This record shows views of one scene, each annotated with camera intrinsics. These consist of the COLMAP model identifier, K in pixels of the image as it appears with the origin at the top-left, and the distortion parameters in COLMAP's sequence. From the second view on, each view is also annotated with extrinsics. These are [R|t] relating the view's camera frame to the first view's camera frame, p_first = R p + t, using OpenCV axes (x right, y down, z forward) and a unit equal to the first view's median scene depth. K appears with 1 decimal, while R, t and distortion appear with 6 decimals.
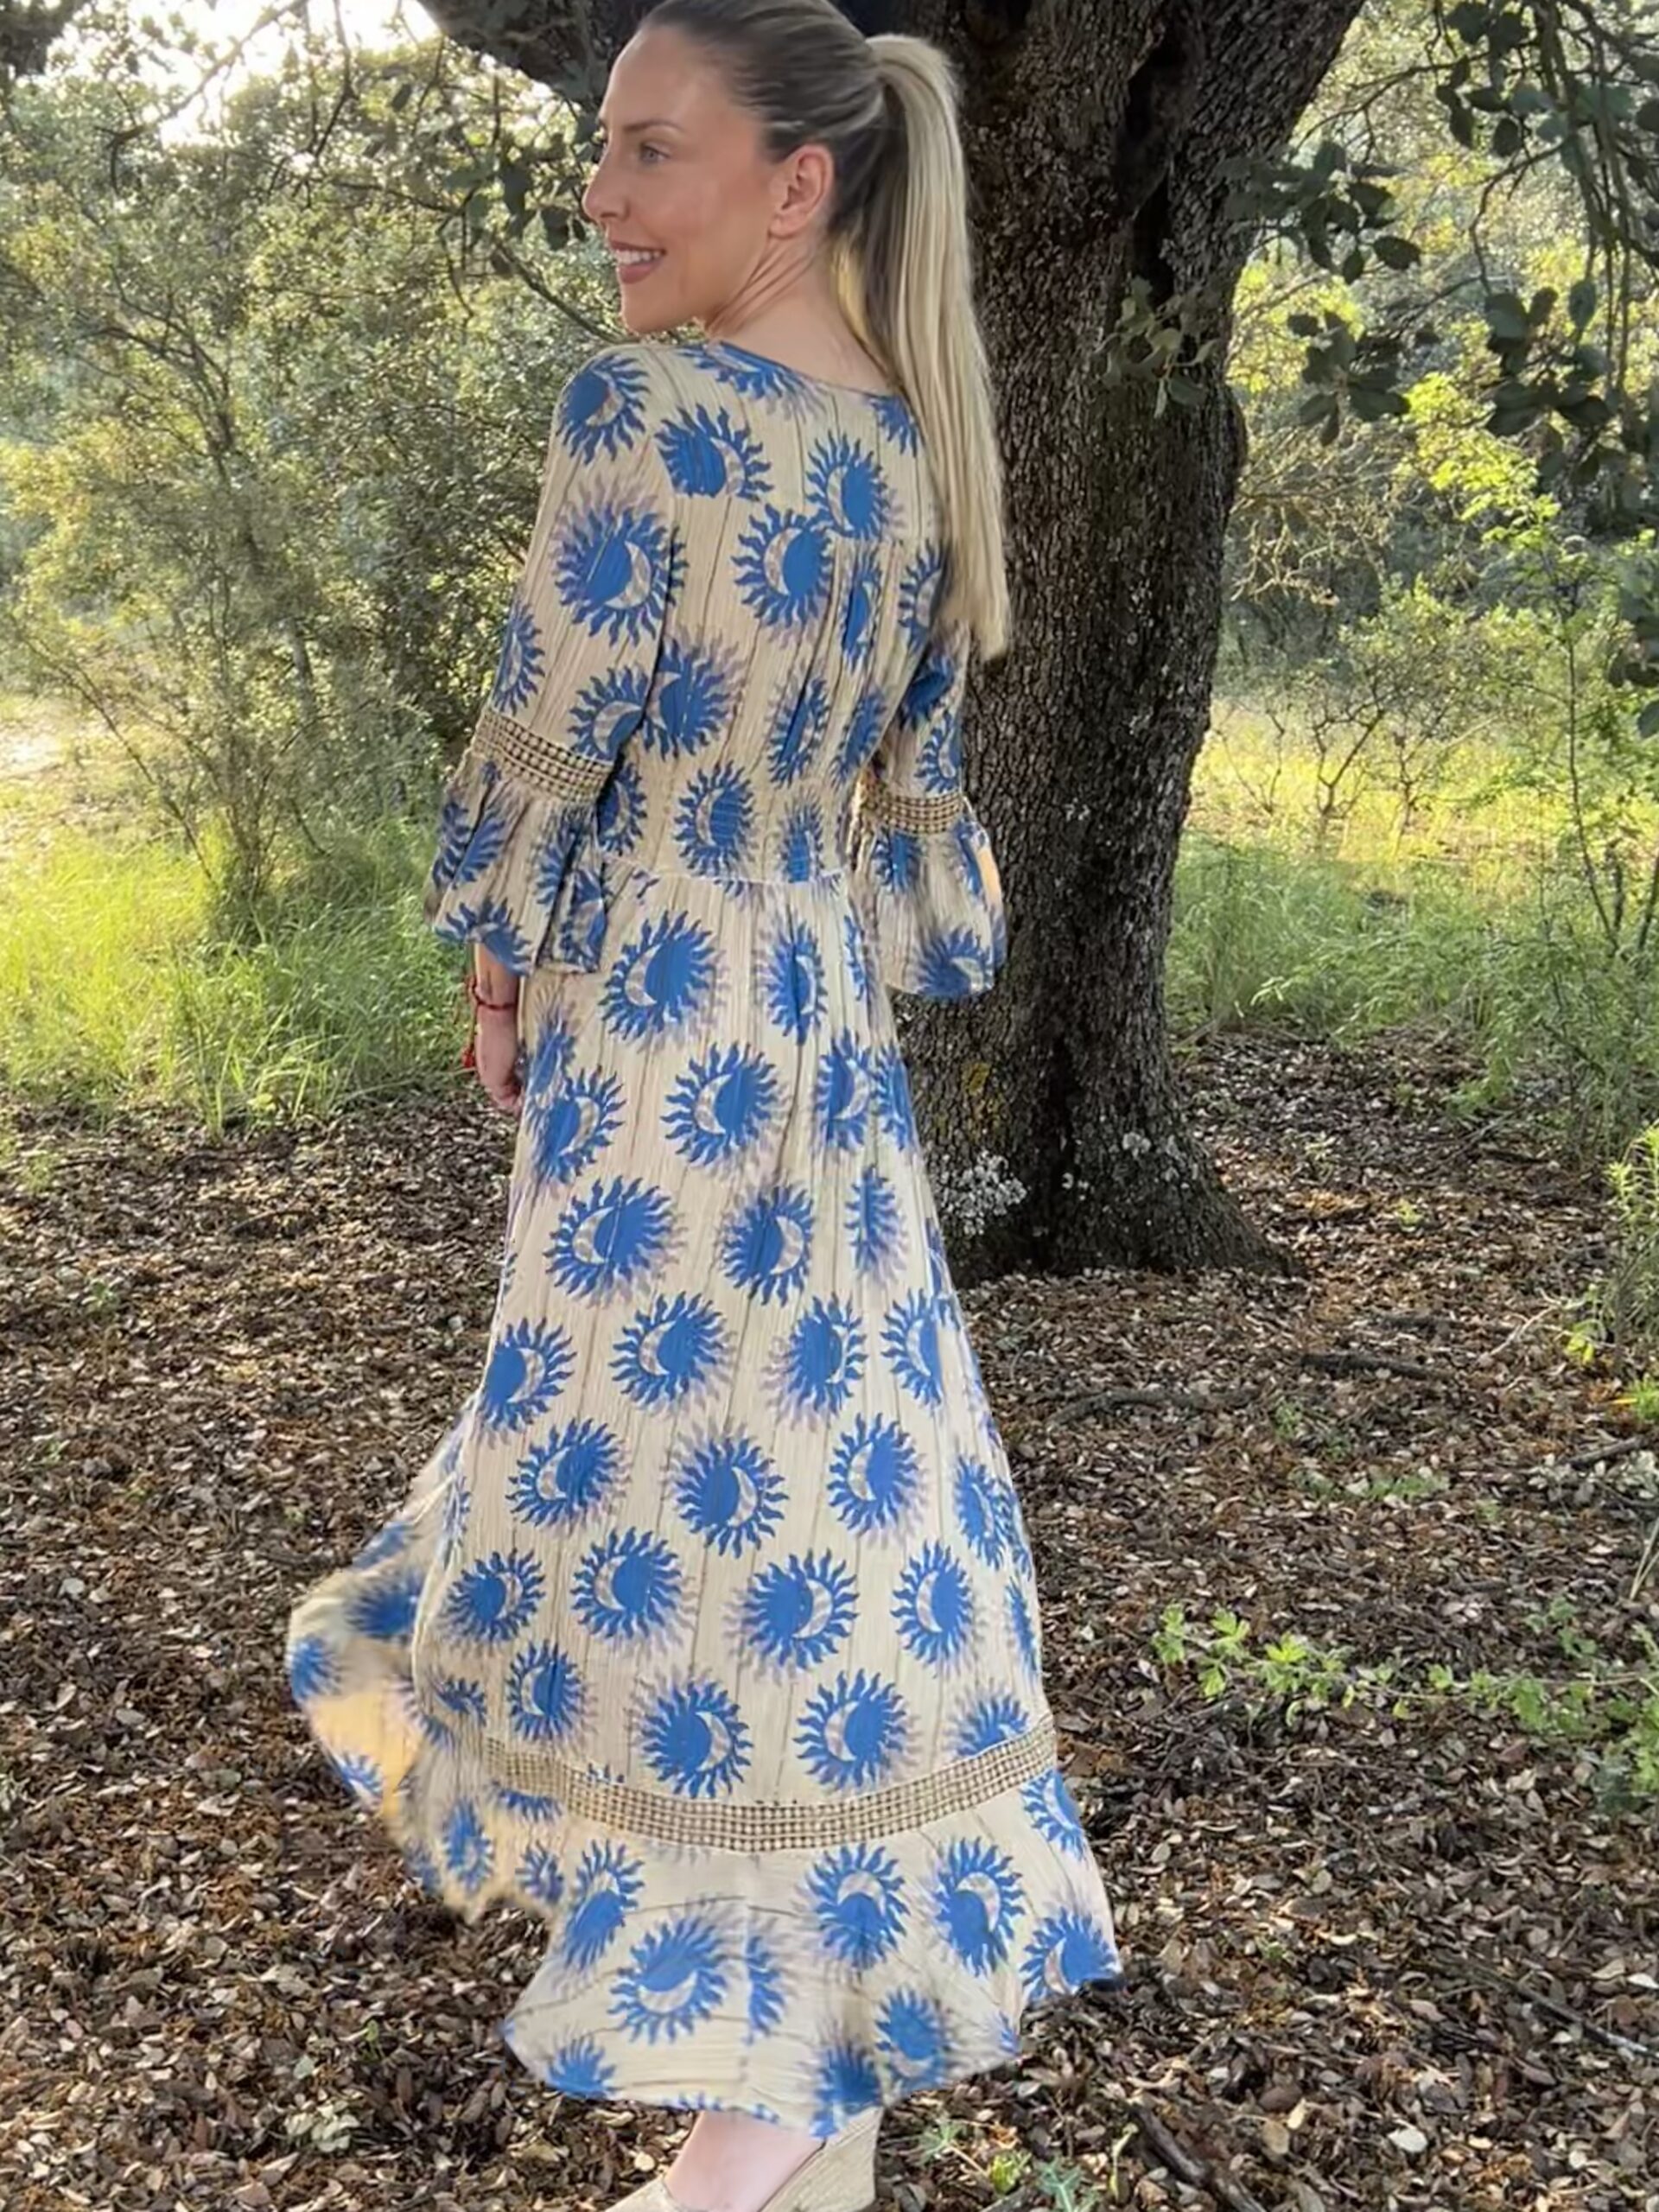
lens RADIAL K [[3205.3, 0, 807.4], [0, 3205.3, 1176.3], [0, 0, 1]] dist [0.080895, 0.000000]
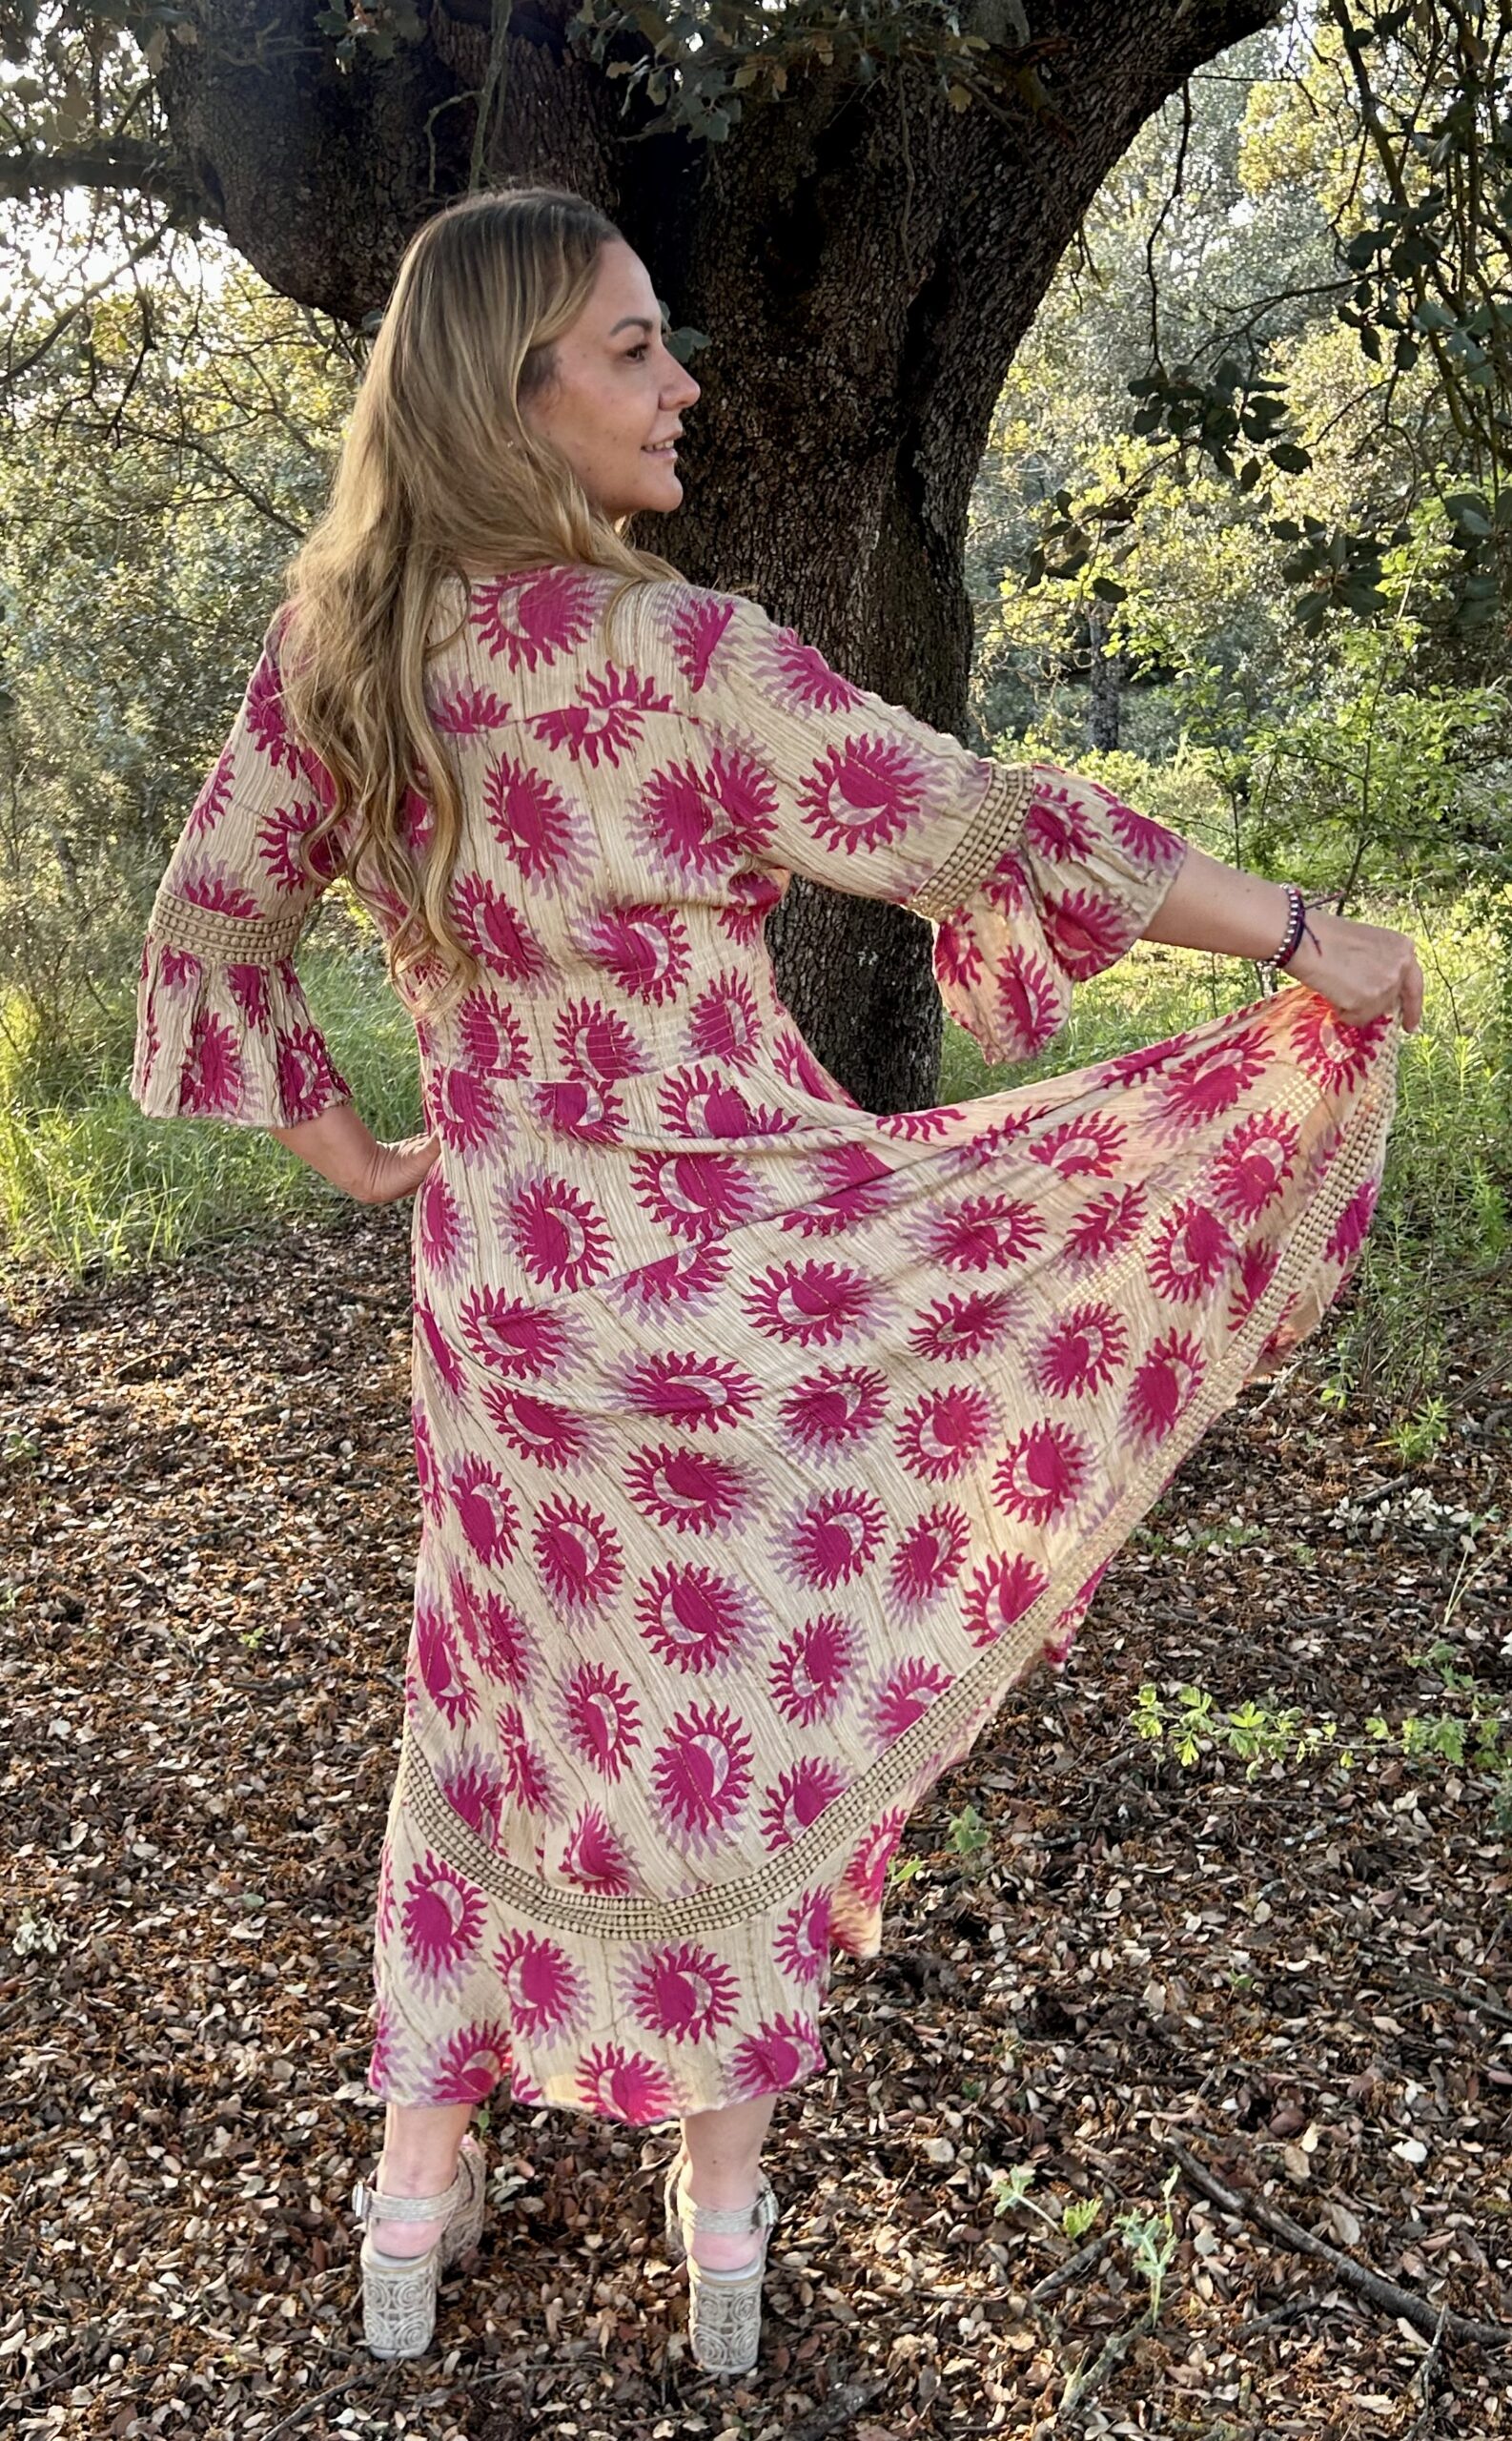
lens RADIAL K [[2700.8, 0, 695.5], [0, 2700.8, 1259.5], [0, 0, 1]] dist [0.041600, 0.000000]
pose [[0.992479, -0.067286, 0.102261, -0.087075], [0.066527, 0.997726, 0.010823, -0.023134], [-0.102757, -0.003939, 0.994699, 0.061008]]
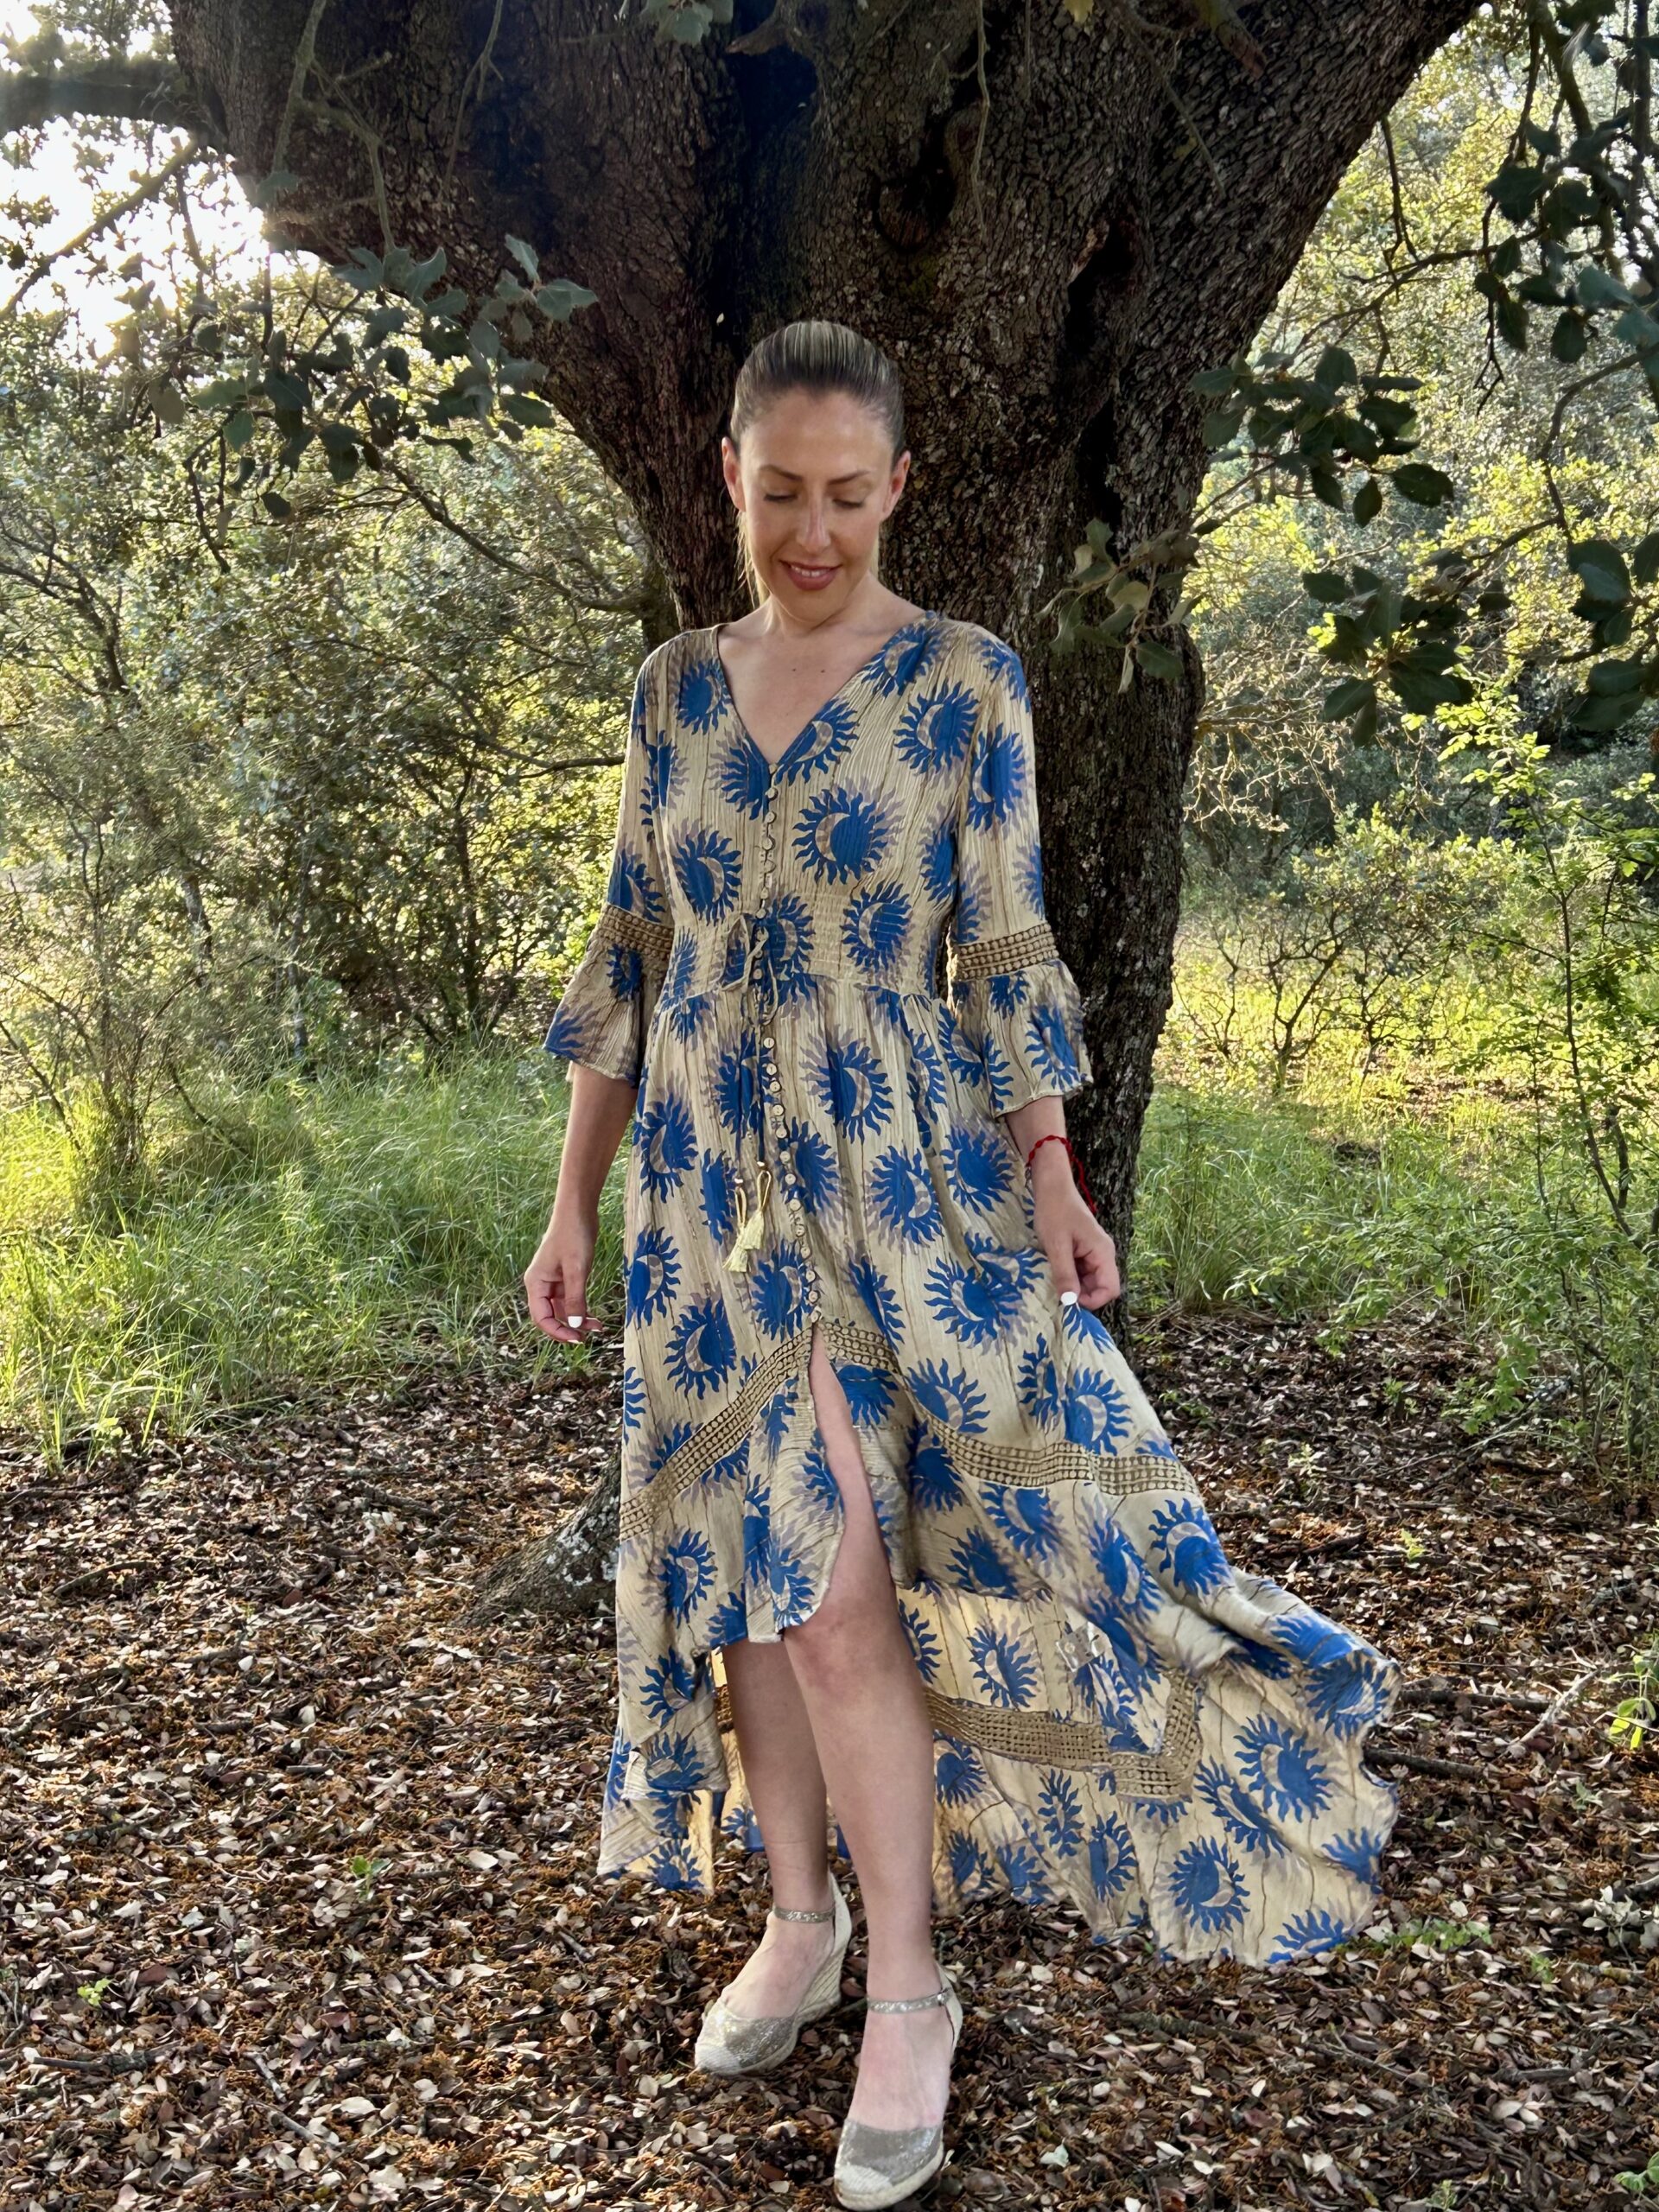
lens RADIAL K [[3156.9, 0, 808.4], [0, 3156.9, 1123.0], [0, 0, 1]] dist [0.031554, 0.000000]
pose [[0.999775, -0.012670, 0.017039, 0.011755], [0.013928, 0.997020, -0.075871, -0.048887], [-0.016027, 0.076091, 0.996972, 0.162456]]
